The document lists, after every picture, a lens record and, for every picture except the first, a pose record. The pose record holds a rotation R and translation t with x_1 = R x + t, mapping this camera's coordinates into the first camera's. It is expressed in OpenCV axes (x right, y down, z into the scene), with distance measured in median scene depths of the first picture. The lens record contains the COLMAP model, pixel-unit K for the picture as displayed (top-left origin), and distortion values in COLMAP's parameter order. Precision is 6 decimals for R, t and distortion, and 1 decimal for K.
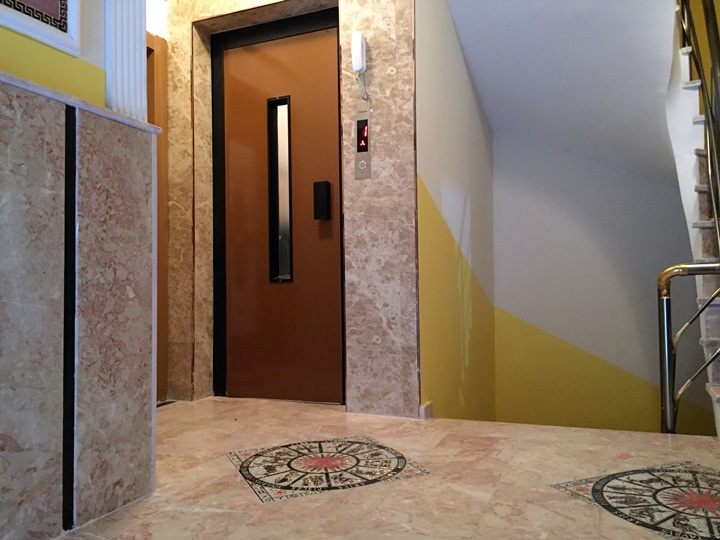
lens RADIAL K [[619.5, 0, 358.1], [0, 619.5, 269.6], [0, 0, 1]] dist [0.068048, -0.096312]
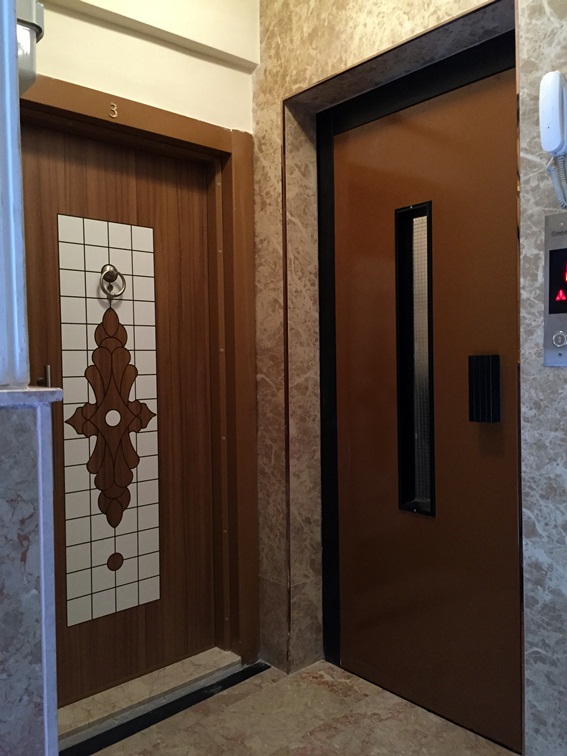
lens RADIAL K [[650.5, 0, 282.9], [0, 650.5, 376.4], [0, 0, 1]] dist [0.068048, -0.096312]
pose [[0.908483, 0.010442, -0.417790, 0.022730], [0.017789, 0.997816, 0.063622, -0.154476], [0.417542, -0.065231, 0.906313, 0.367252]]
